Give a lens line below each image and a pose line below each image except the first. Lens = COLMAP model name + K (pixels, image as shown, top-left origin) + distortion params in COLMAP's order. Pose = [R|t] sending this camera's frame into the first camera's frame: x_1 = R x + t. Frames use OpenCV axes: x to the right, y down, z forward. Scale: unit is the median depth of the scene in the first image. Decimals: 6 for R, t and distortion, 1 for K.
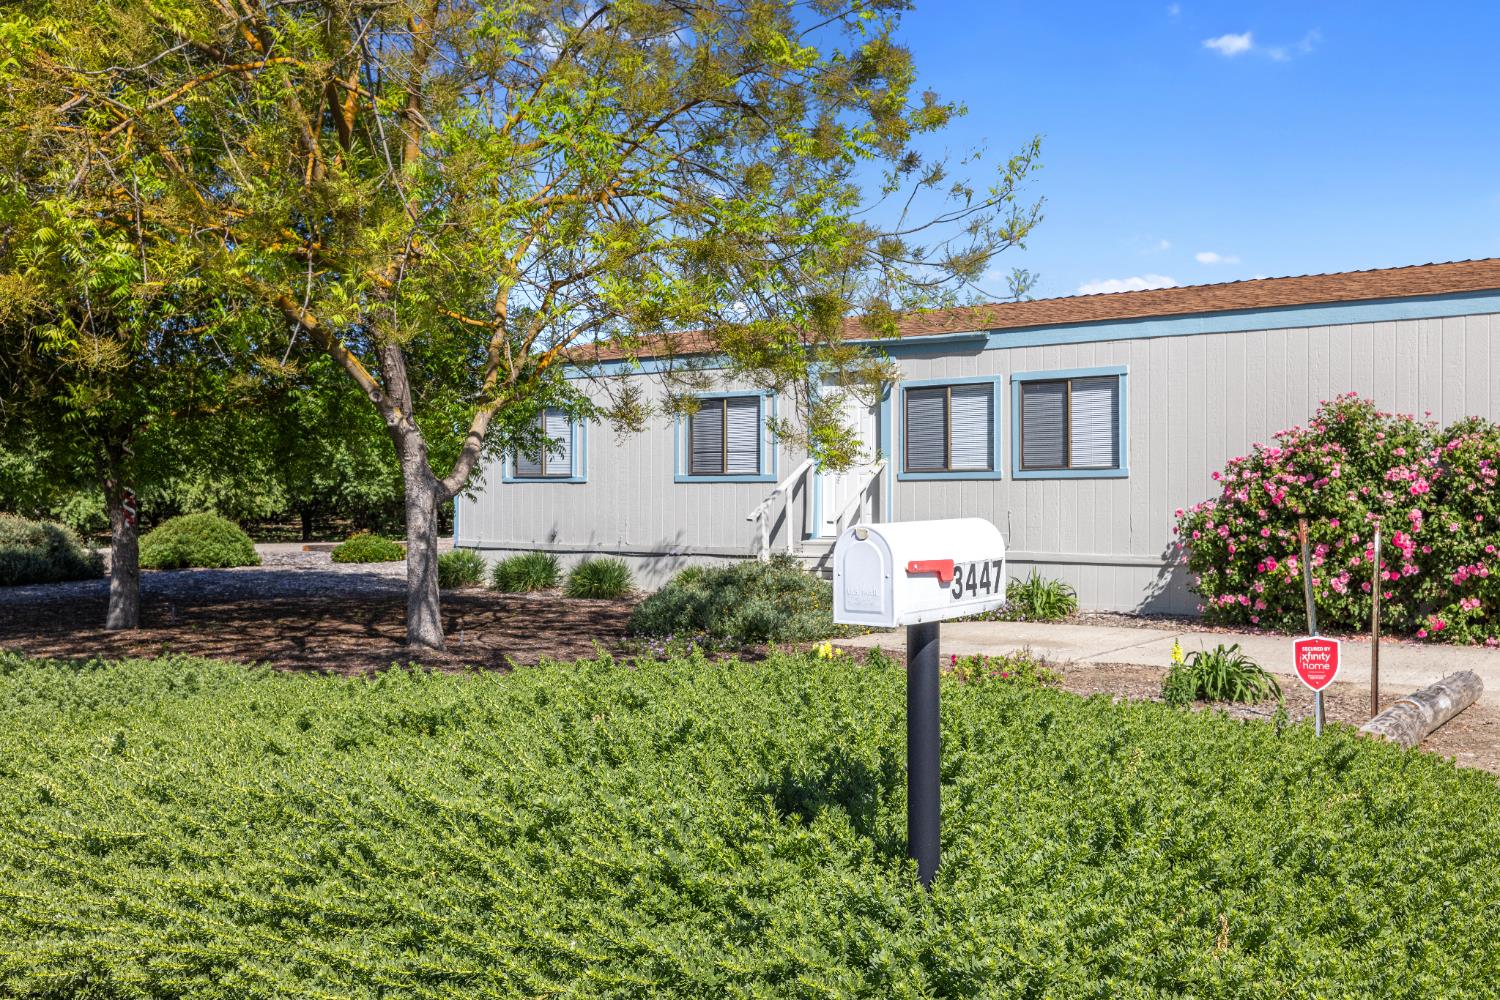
lens RADIAL K [[1447.7, 0, 751.2], [0, 1447.7, 498.7], [0, 0, 1]] dist [0.009245, 0.000000]
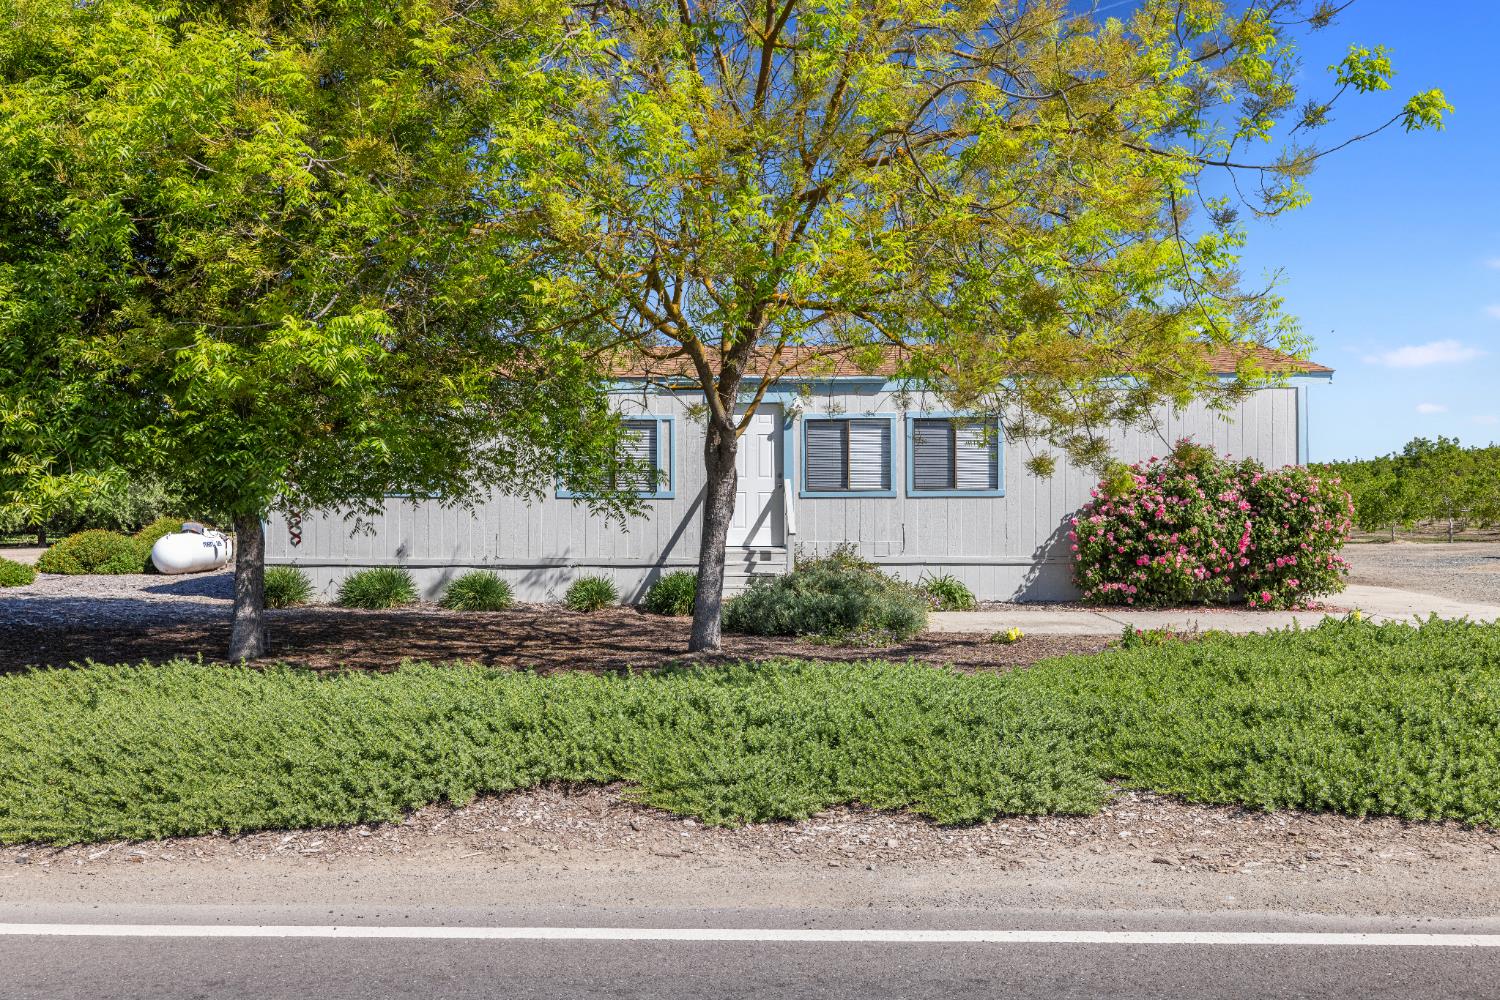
lens RADIAL K [[1447.7, 0, 748.1], [0, 1447.7, 502.1], [0, 0, 1]] dist [0.009245, 0.000000]
pose [[0.818194, 0.006744, 0.574903, -0.727640], [0.000257, 0.999927, -0.012096, 0.005885], [-0.574943, 0.010045, 0.818132, 0.073460]]
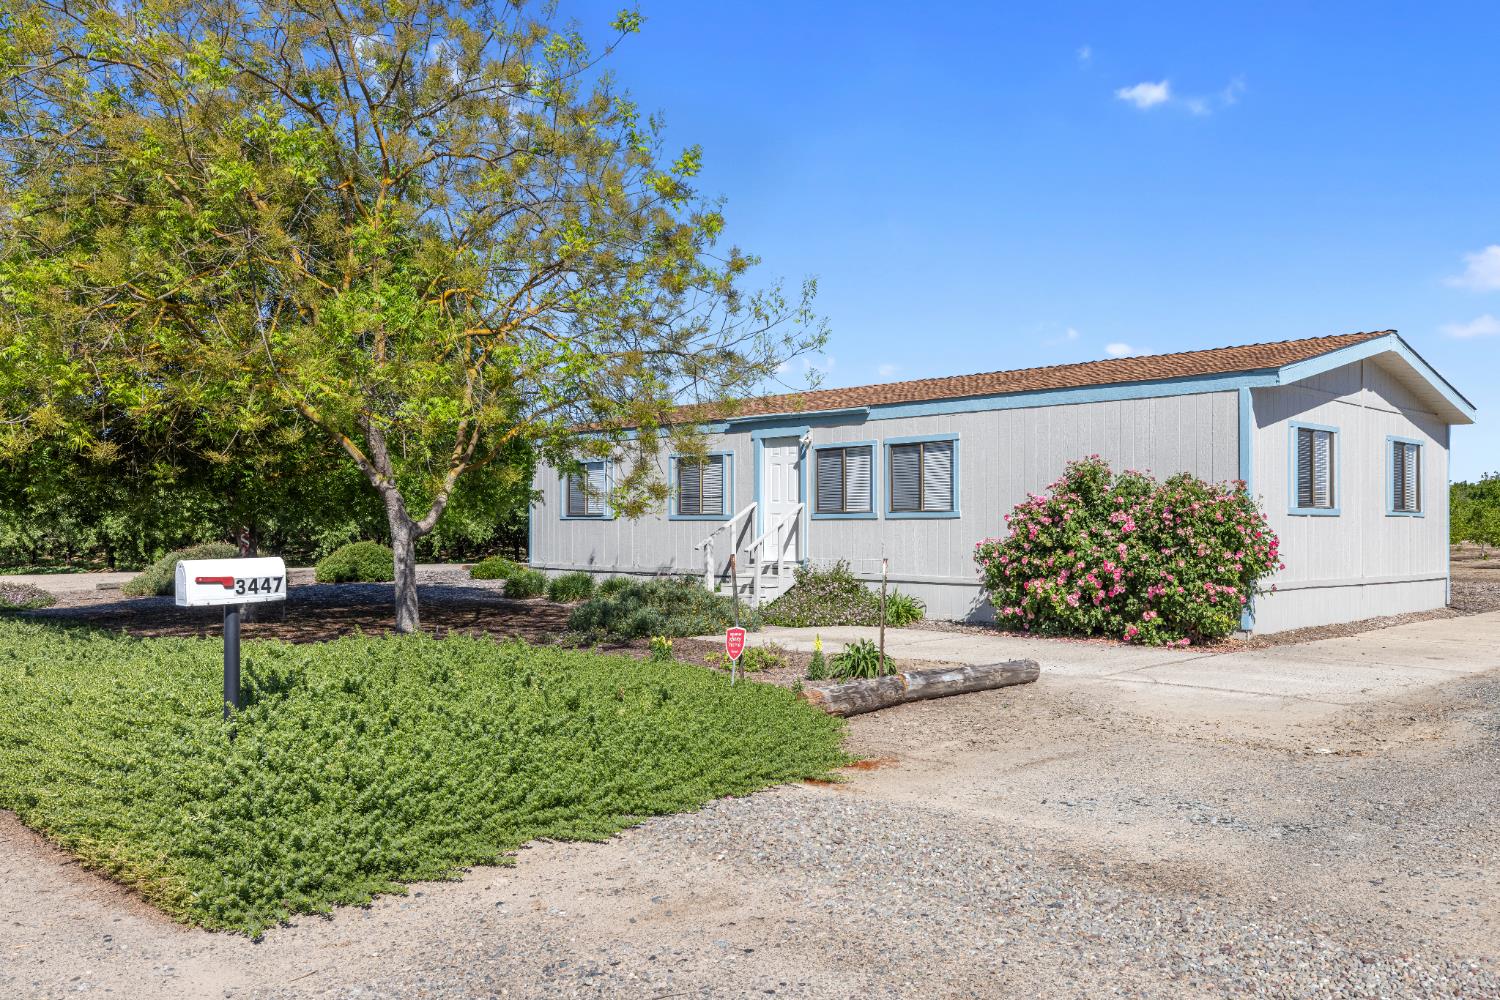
lens RADIAL K [[1251.4, 0, 748.7], [0, 1251.4, 503.6], [0, 0, 1]] dist [-0.003641, -0.004696]
pose [[0.986488, -0.002175, -0.163818, 0.276794], [-0.000755, 0.999841, -0.017822, -0.007752], [0.163831, 0.017705, 0.986330, -0.163911]]
